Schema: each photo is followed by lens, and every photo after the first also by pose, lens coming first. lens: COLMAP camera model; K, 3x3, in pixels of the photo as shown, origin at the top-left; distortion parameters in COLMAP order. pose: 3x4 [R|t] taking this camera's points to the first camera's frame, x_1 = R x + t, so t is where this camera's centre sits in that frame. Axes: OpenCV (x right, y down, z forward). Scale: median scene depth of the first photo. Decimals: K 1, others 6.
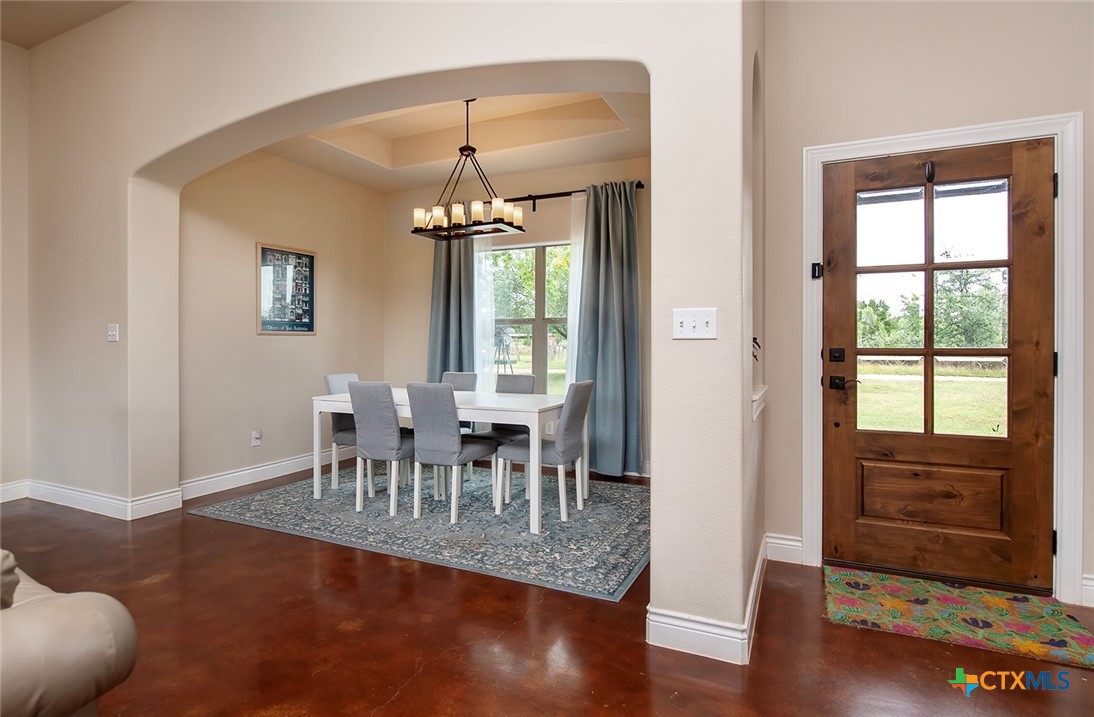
lens RADIAL K [[556.0, 0, 544.1], [0, 556.0, 349.0], [0, 0, 1]] dist [-0.001301, -0.000544]
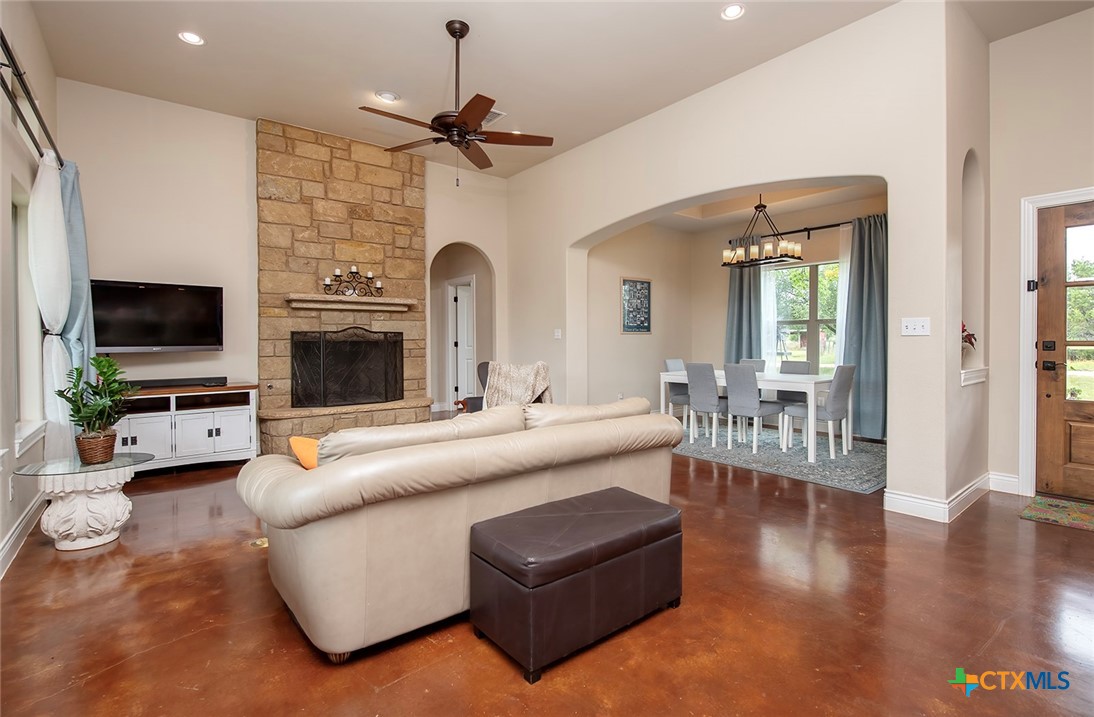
lens RADIAL K [[571.7, 0, 553.2], [0, 571.7, 349.4], [0, 0, 1]] dist [-0.013654, -0.003284]
pose [[0.911481, 0.001196, -0.411340, -0.017557], [0.001913, 0.999973, 0.007147, 0.005862], [0.411337, -0.007301, 0.911454, -0.631231]]
